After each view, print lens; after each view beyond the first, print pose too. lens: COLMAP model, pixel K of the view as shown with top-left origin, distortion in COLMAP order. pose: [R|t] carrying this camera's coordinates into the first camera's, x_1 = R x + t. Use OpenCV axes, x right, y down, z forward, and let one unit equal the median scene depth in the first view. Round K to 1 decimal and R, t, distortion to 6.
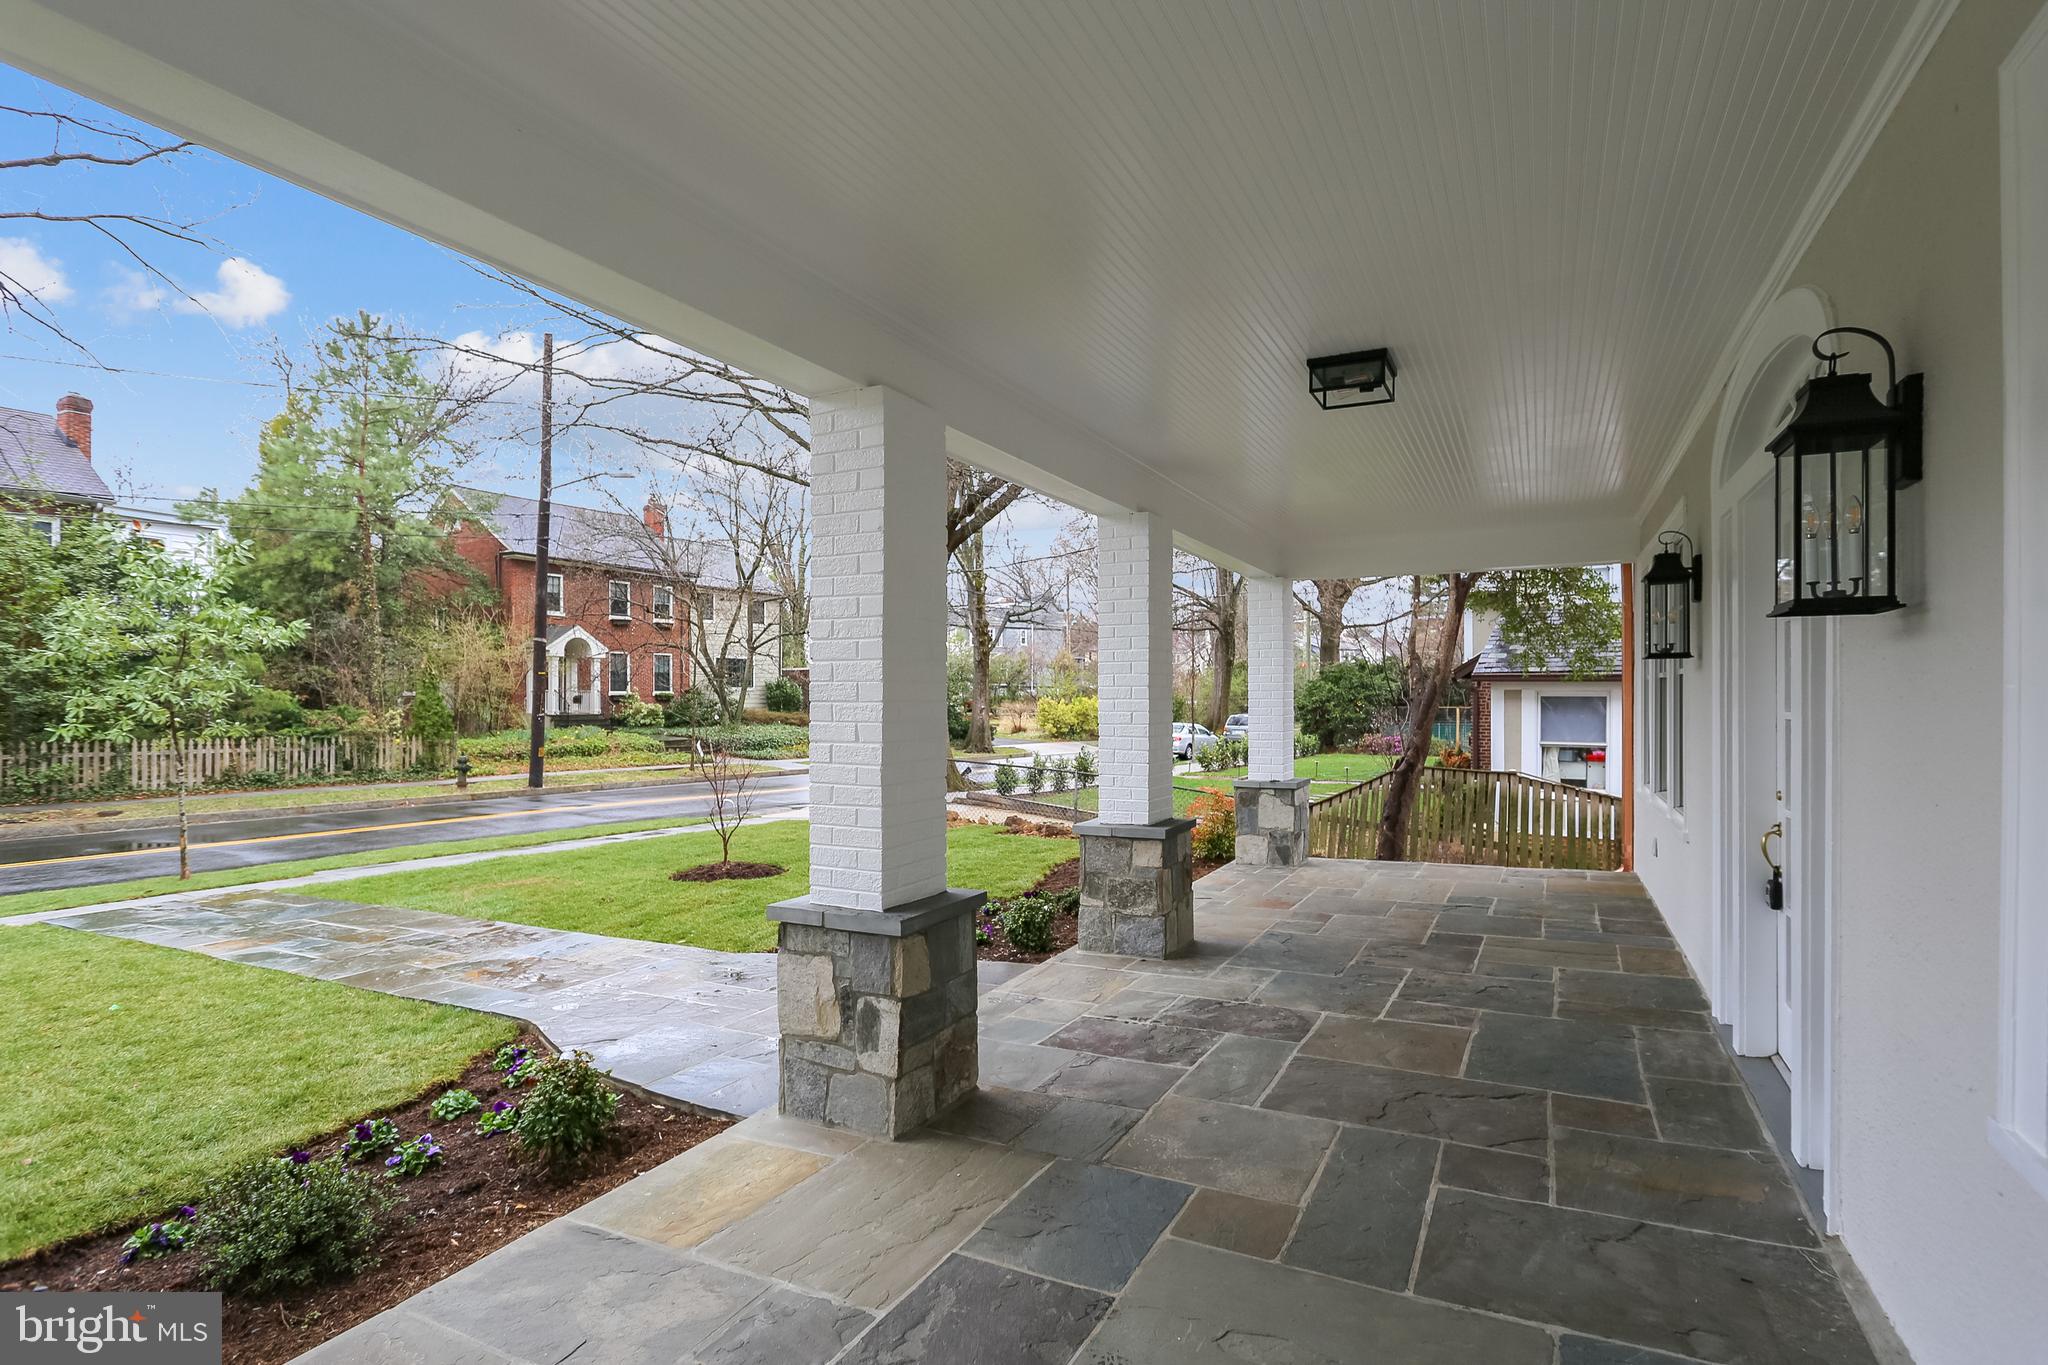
lens RADIAL K [[1006.1, 0, 1026.6], [0, 1006.1, 692.4], [0, 0, 1]] dist [0.012095, -0.012059]
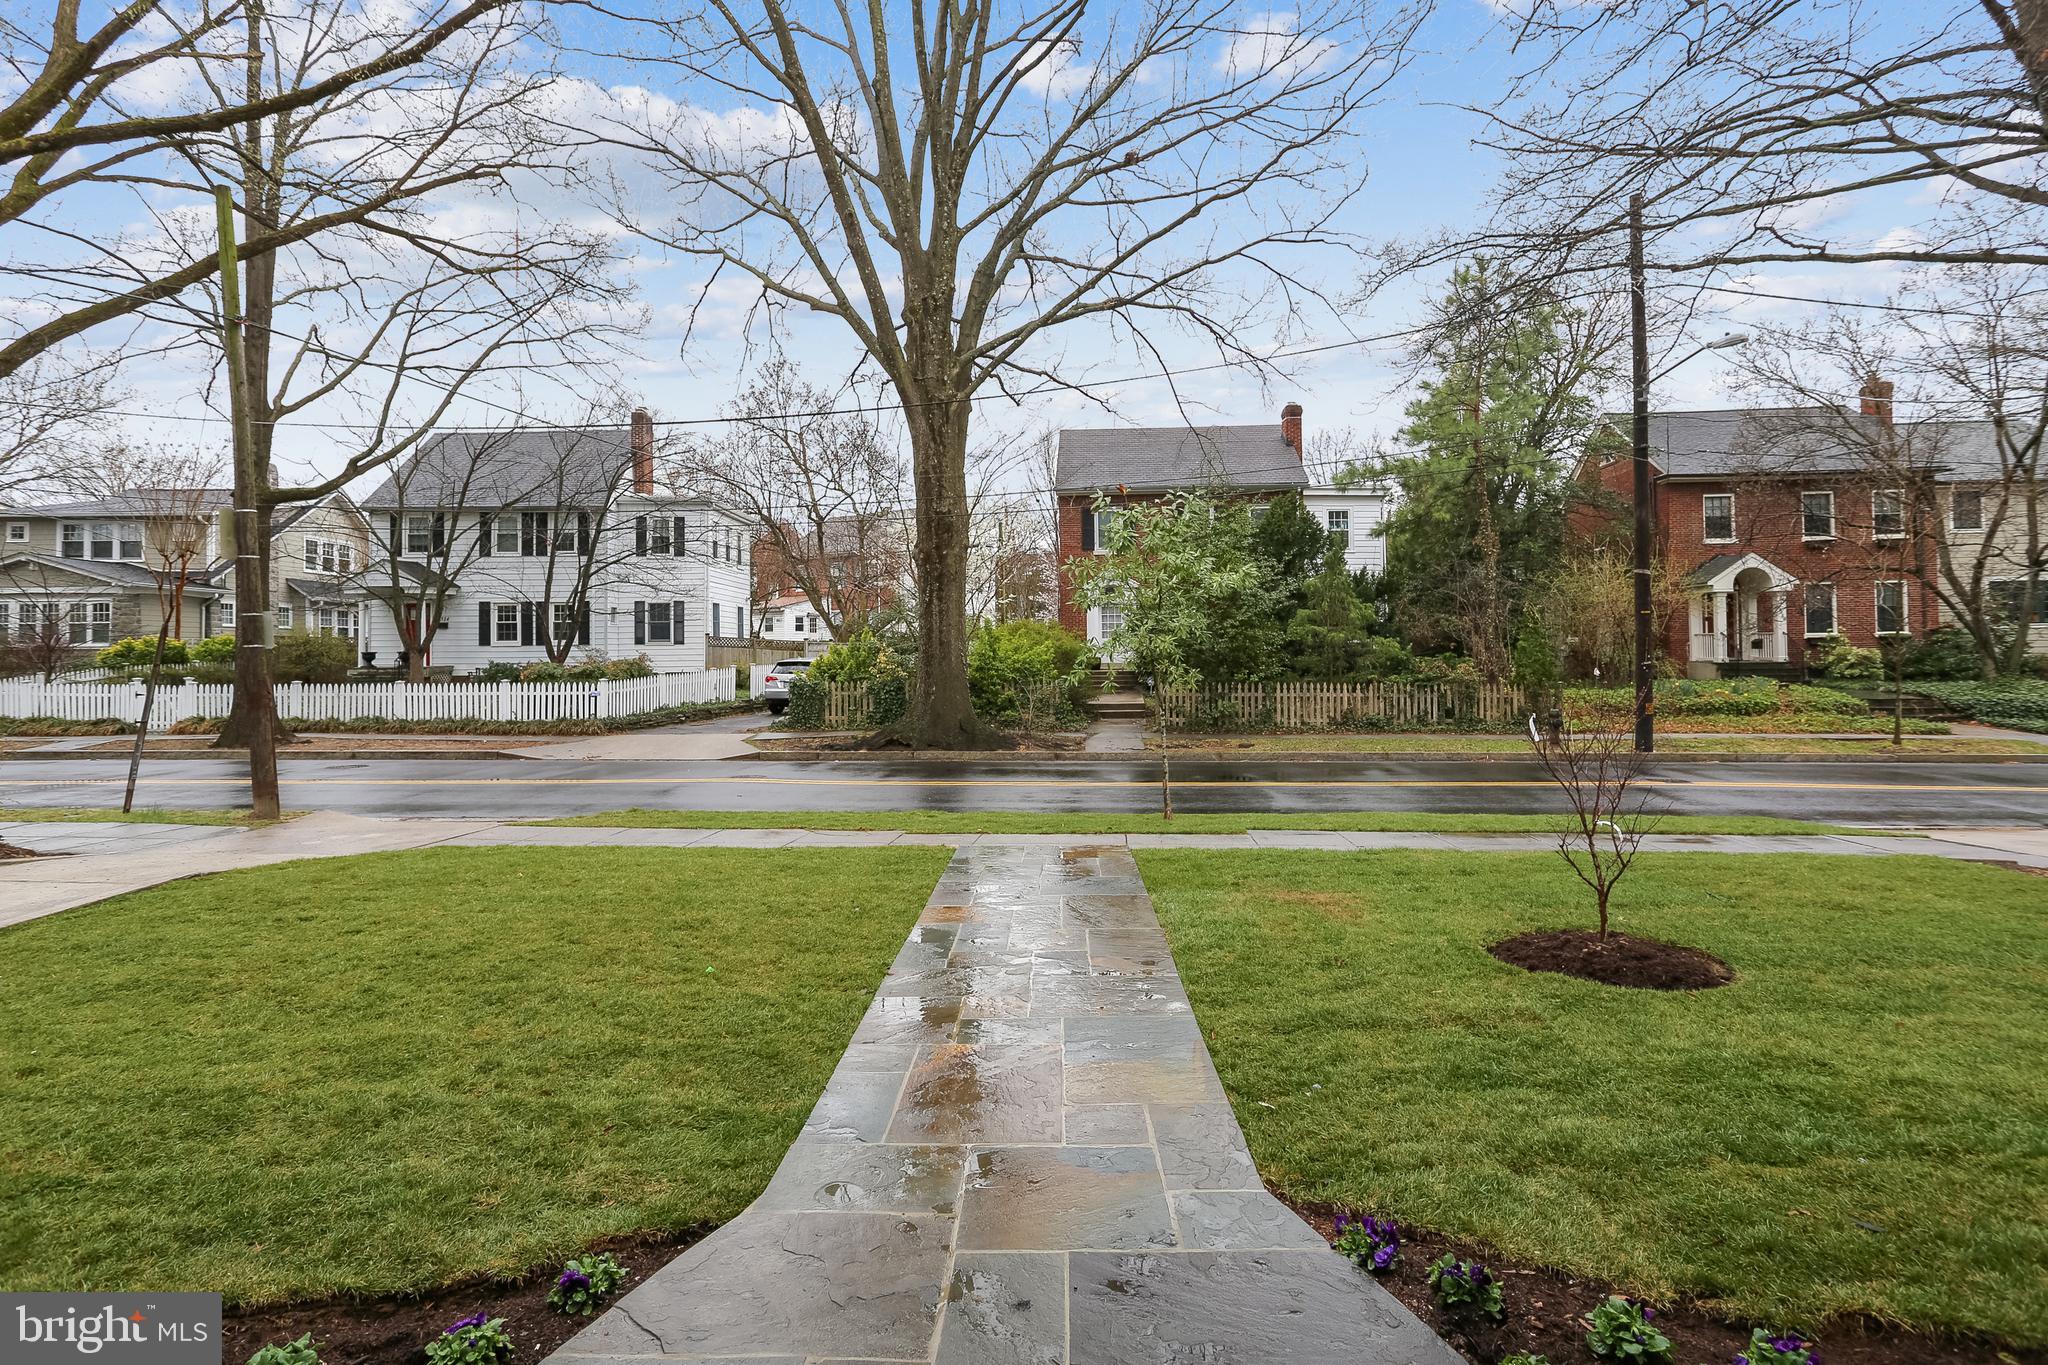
lens RADIAL K [[1006.1, 0, 1065.9], [0, 1006.1, 634.5], [0, 0, 1]] dist [0.012095, -0.012059]
pose [[0.466329, -0.020543, -0.884373, 0.018966], [0.016244, 0.999761, -0.014658, 0.003060], [0.884462, -0.007530, 0.466551, 0.176909]]
